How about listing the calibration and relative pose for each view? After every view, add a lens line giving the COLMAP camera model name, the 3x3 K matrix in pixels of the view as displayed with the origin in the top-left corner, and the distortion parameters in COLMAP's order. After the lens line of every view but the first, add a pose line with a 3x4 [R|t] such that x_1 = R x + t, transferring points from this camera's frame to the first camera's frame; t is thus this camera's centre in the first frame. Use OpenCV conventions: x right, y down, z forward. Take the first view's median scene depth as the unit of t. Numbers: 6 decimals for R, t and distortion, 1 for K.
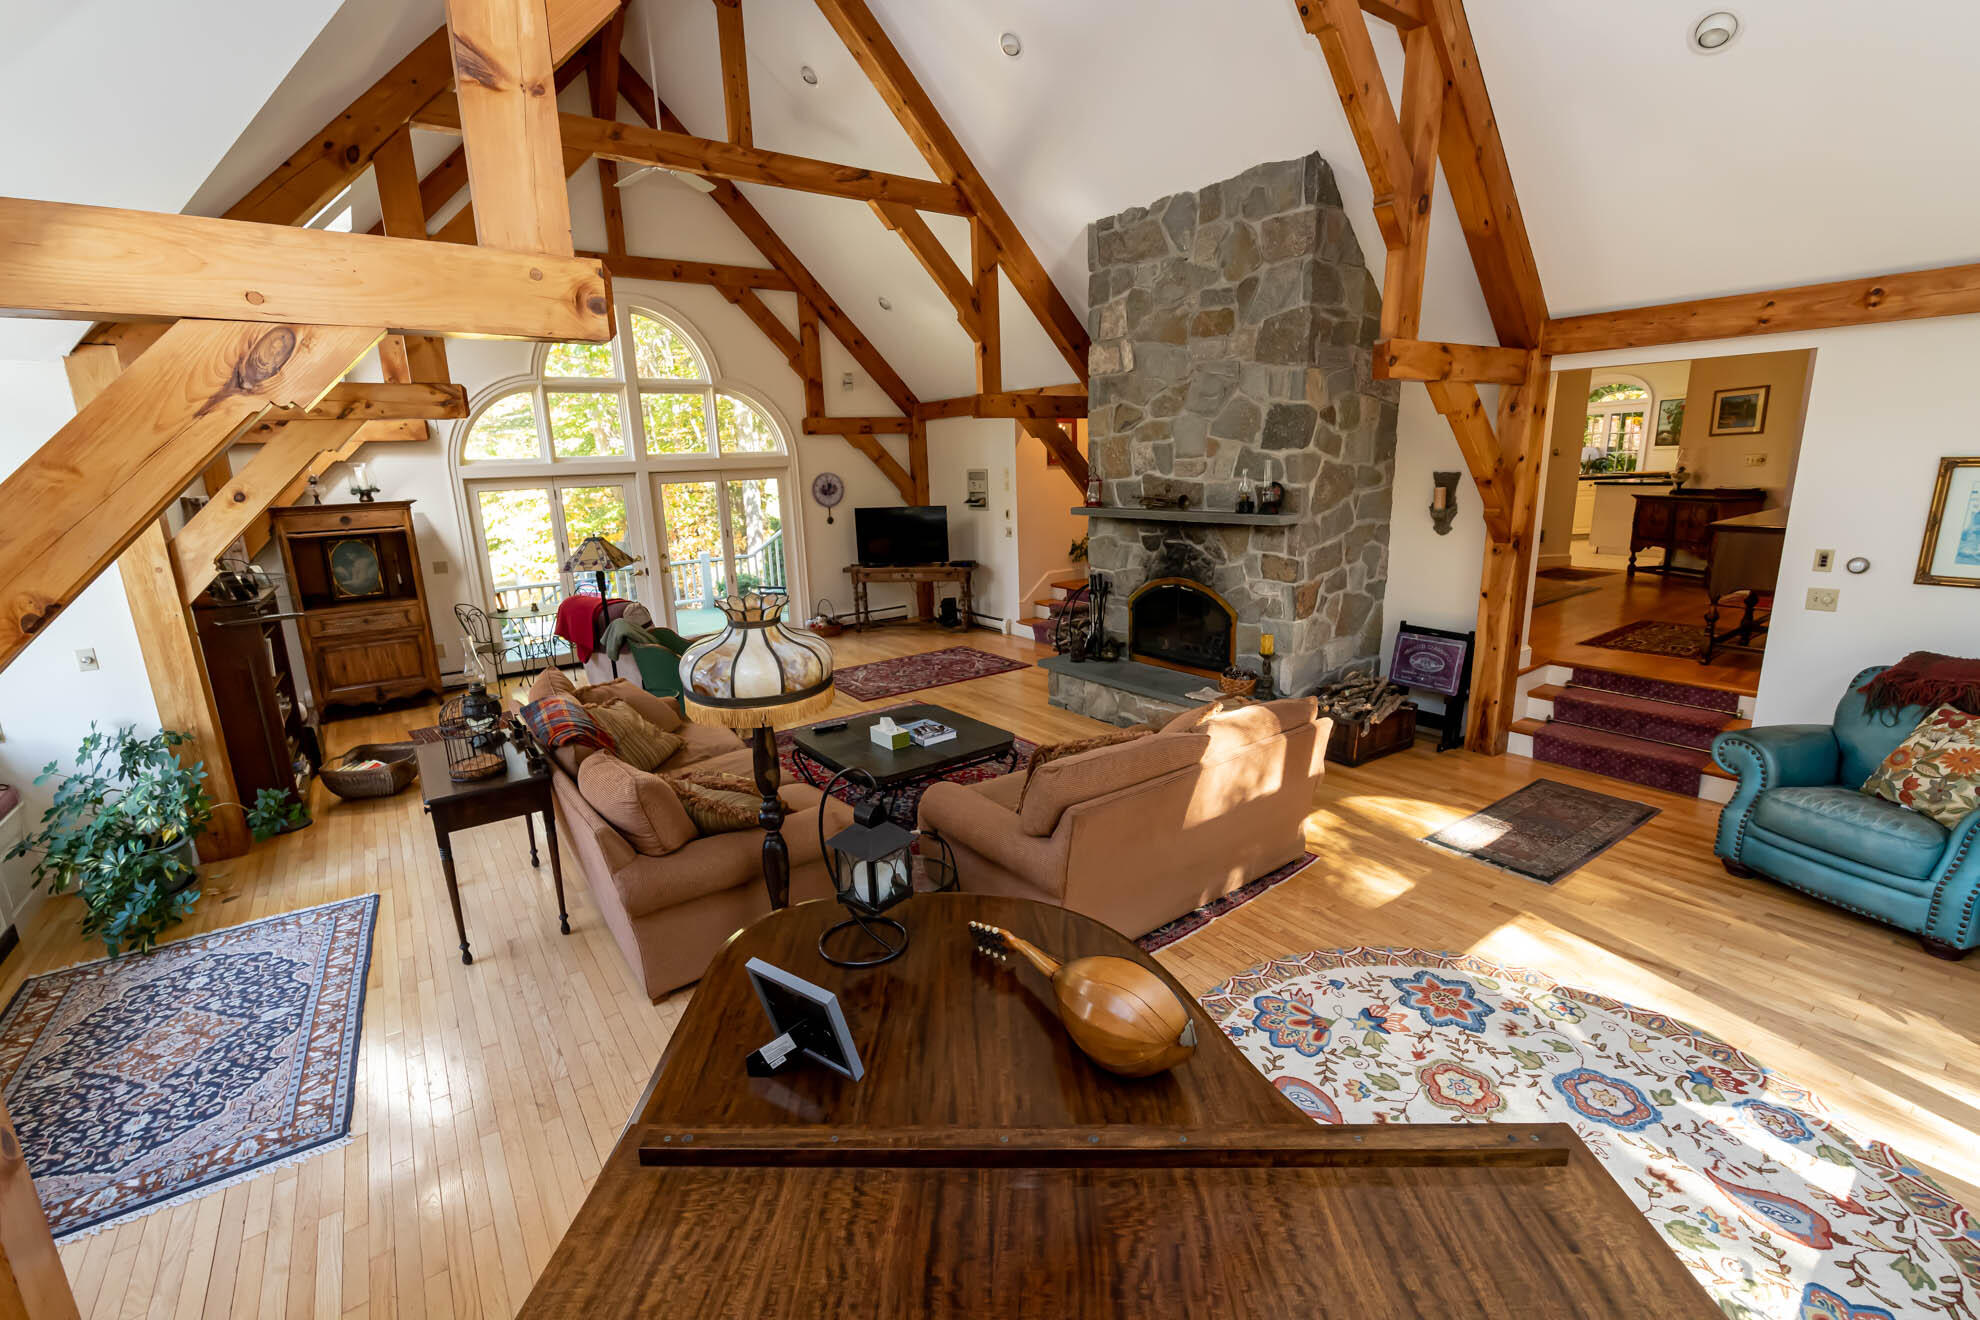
lens RADIAL K [[857.0, 0, 972.5], [0, 857.0, 652.8], [0, 0, 1]] dist [0.002124, -0.000193]
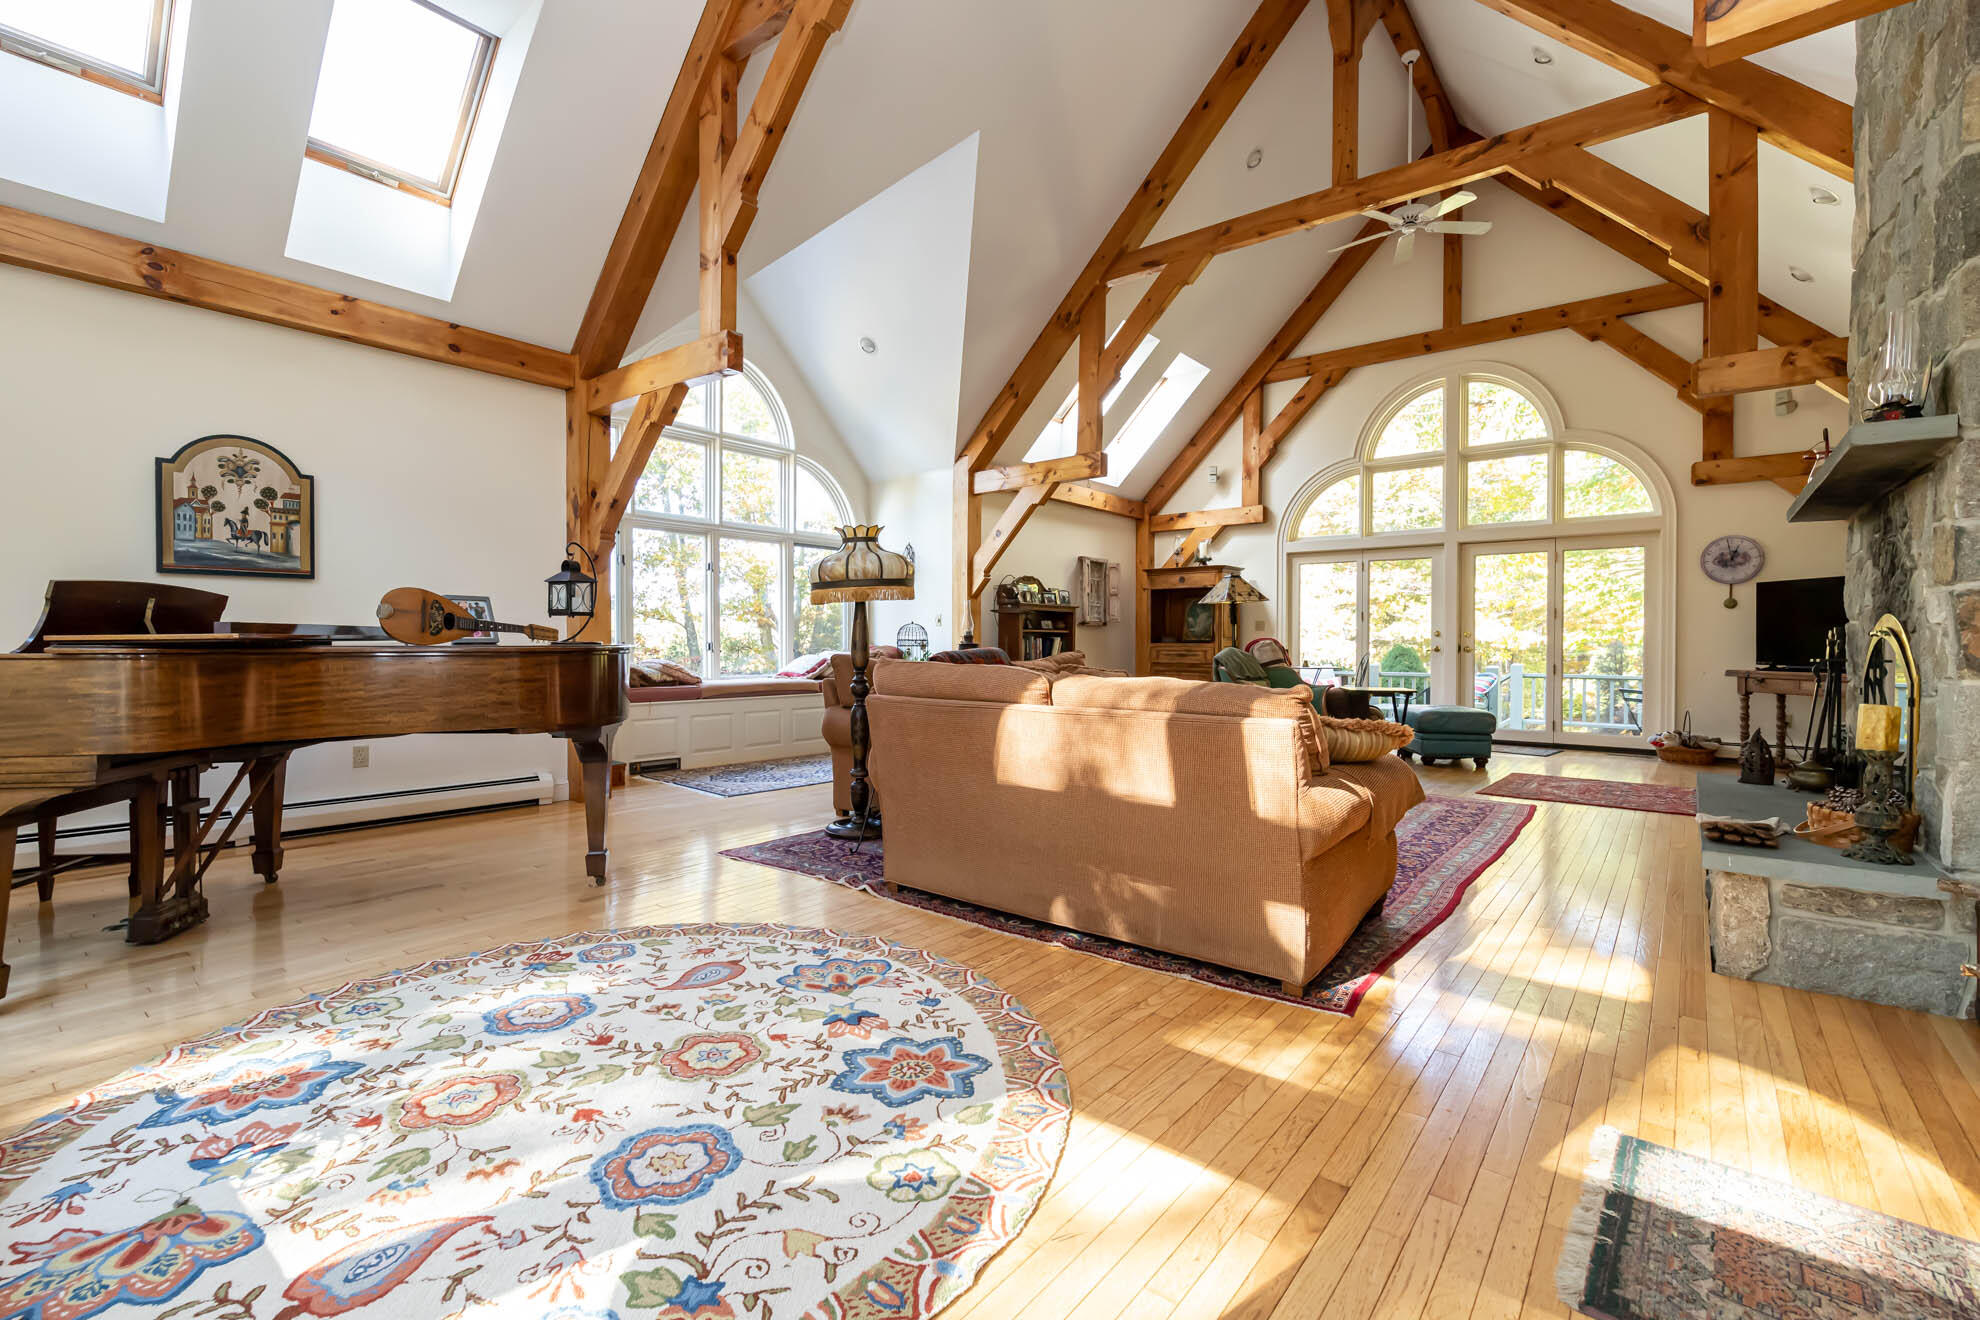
lens RADIAL K [[857.0, 0, 972.8], [0, 857.0, 652.7], [0, 0, 1]] dist [0.002124, -0.000193]
pose [[0.259501, 0.053734, -0.964247, 0.945081], [-0.232510, 0.972558, -0.008376, 0.090618], [0.937336, 0.226371, 0.264873, 0.673233]]
